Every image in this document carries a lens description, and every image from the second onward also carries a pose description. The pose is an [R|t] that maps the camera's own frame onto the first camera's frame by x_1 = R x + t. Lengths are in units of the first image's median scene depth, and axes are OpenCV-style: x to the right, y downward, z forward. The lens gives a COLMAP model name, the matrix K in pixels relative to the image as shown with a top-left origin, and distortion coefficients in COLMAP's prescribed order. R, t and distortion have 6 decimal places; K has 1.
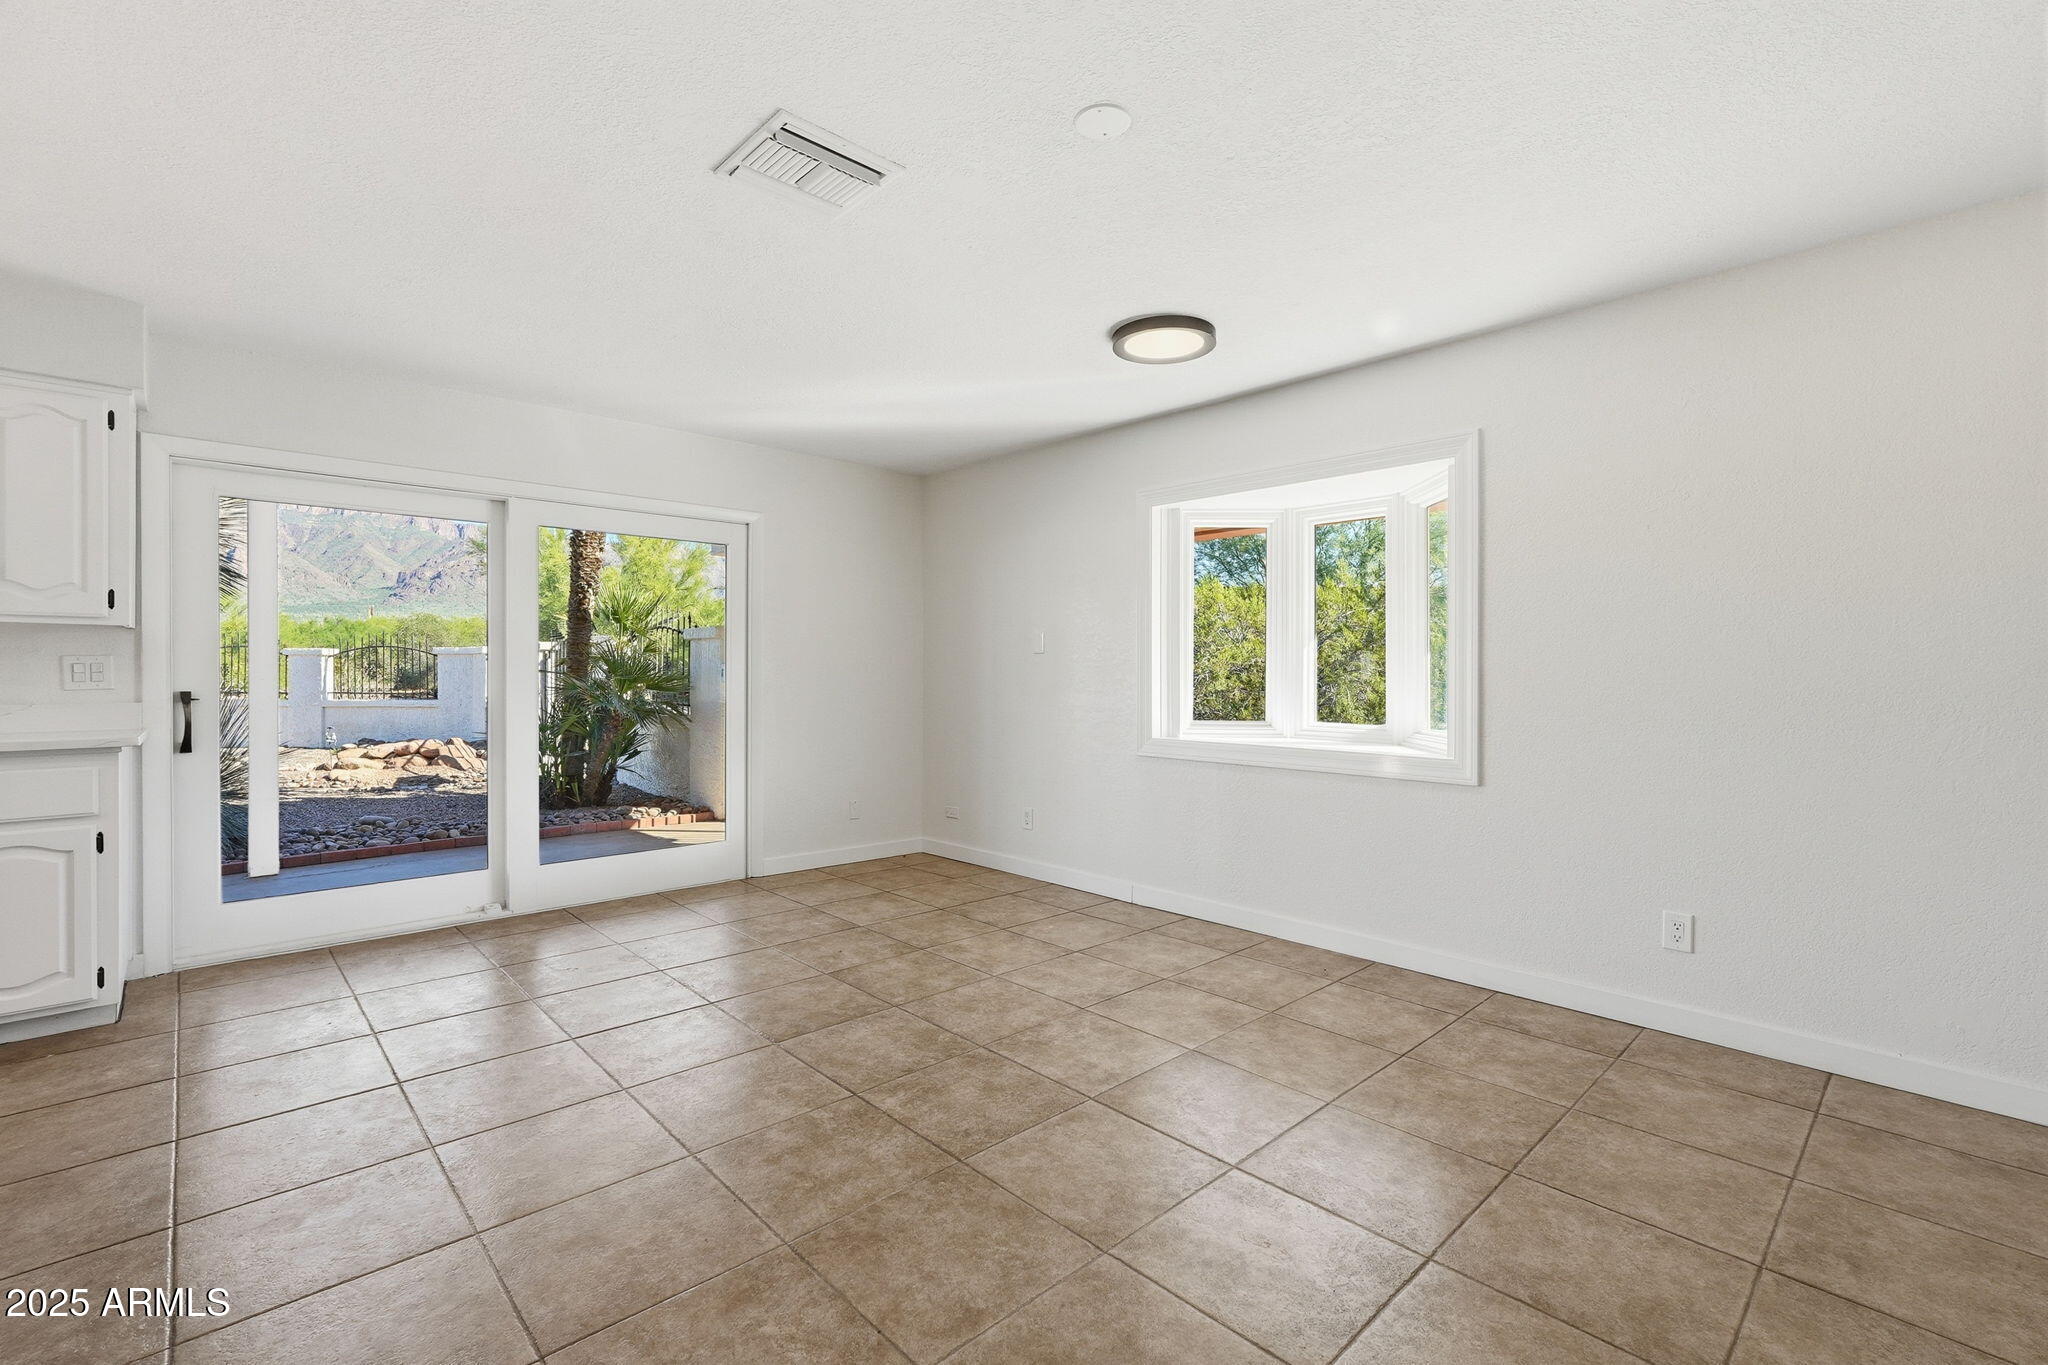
lens RADIAL K [[898.2, 0, 1018.7], [0, 898.2, 682.1], [0, 0, 1]] dist [0.000944, 0.000120]
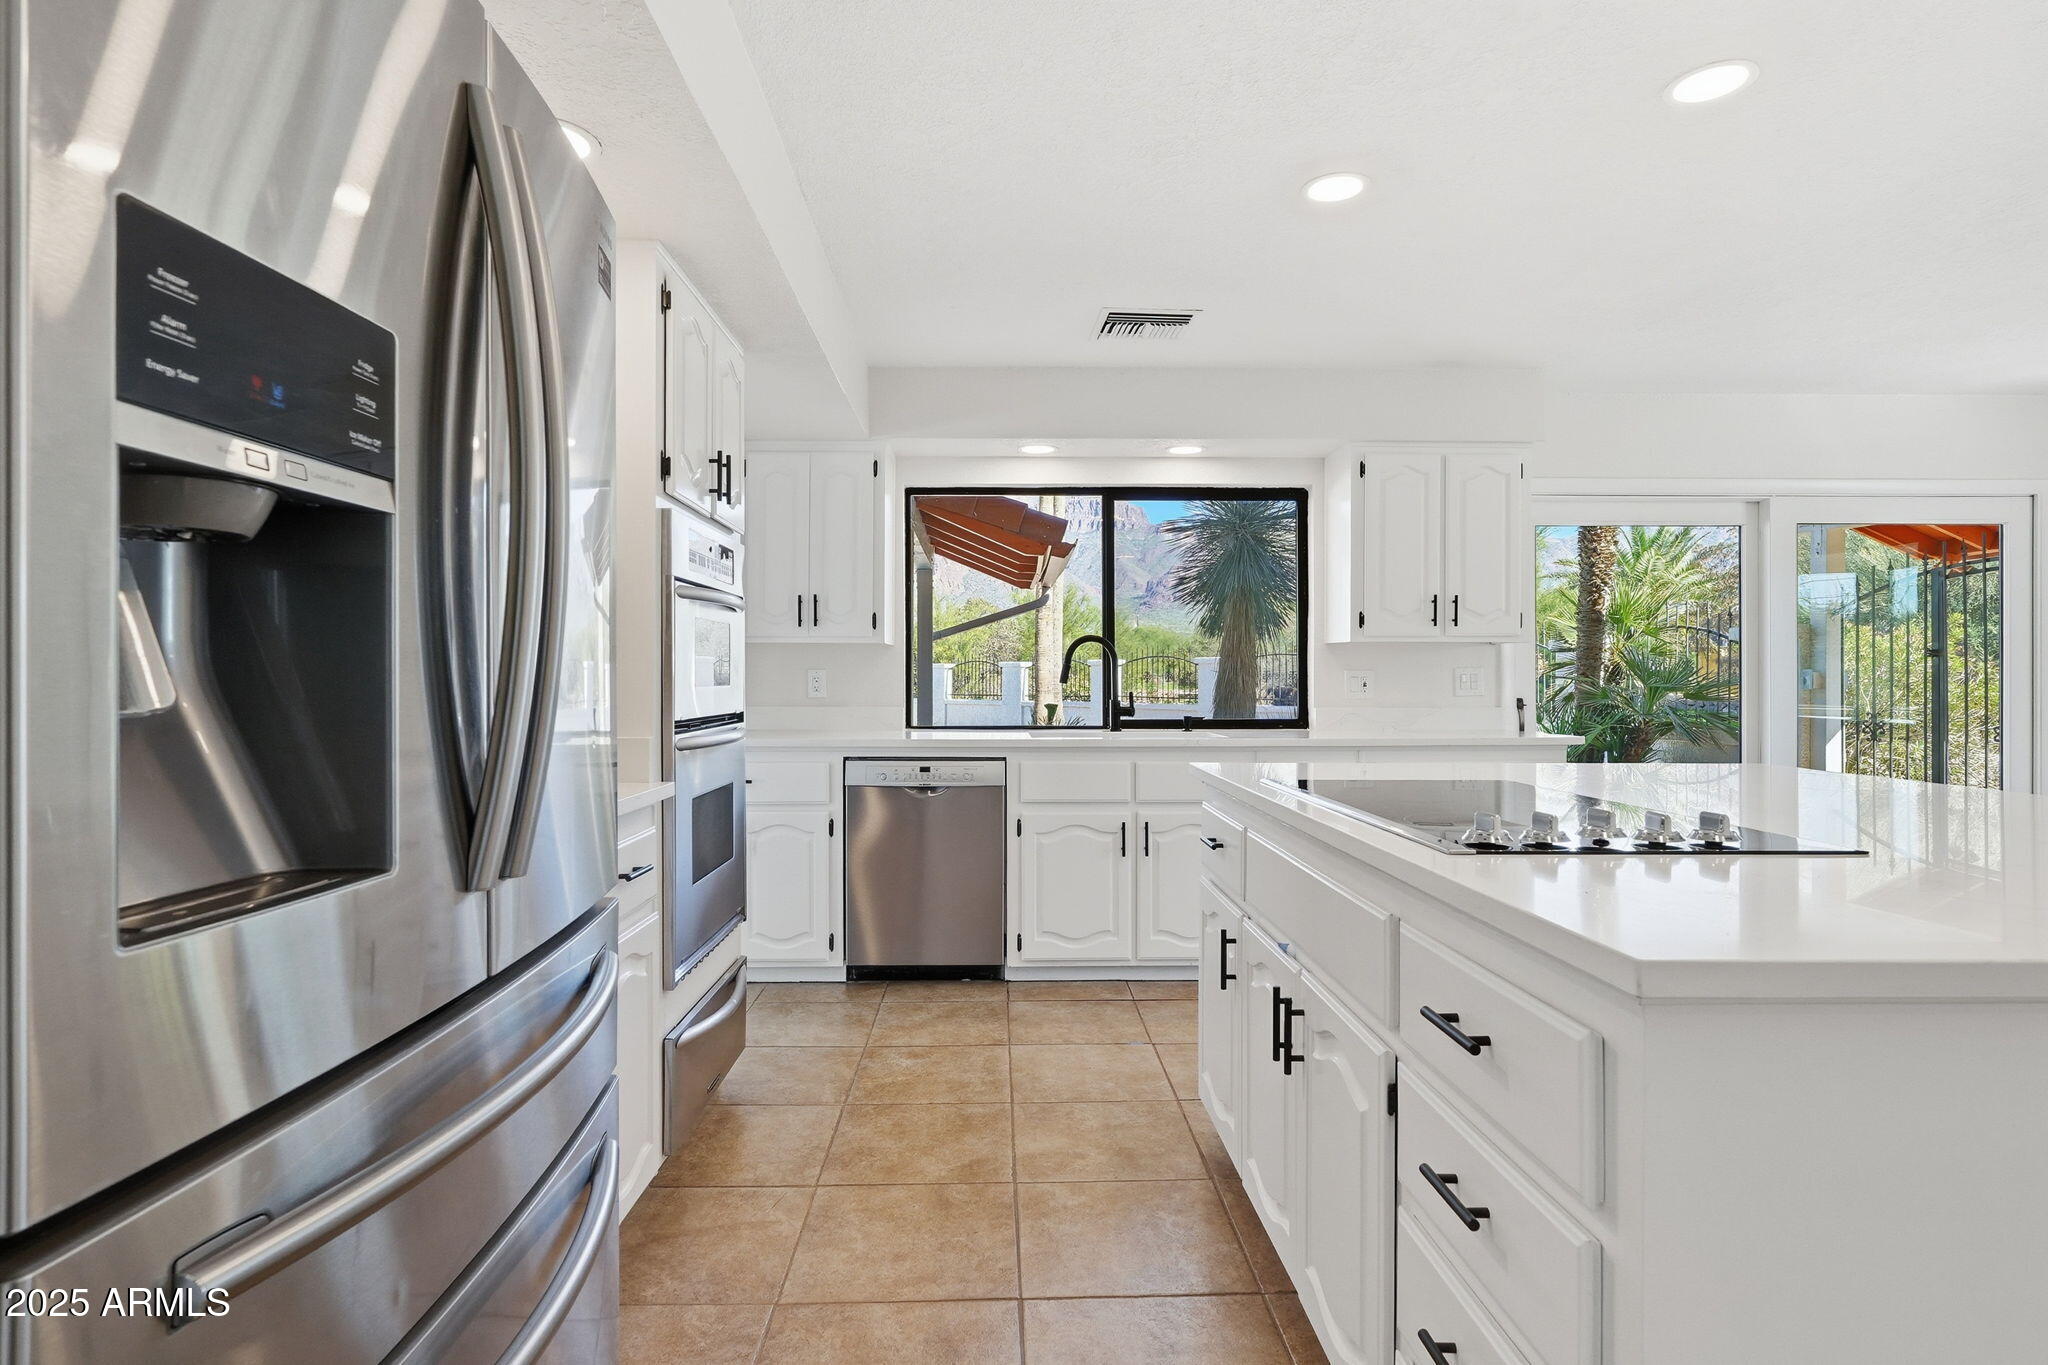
lens RADIAL K [[1059.8, 0, 1027.1], [0, 1059.8, 674.8], [0, 0, 1]] dist [-0.003078, -0.000313]
pose [[0.754039, -0.002854, -0.656824, -0.539383], [-0.006430, 0.999911, -0.011726, 0.000830], [0.656798, 0.013066, 0.753953, -0.451677]]
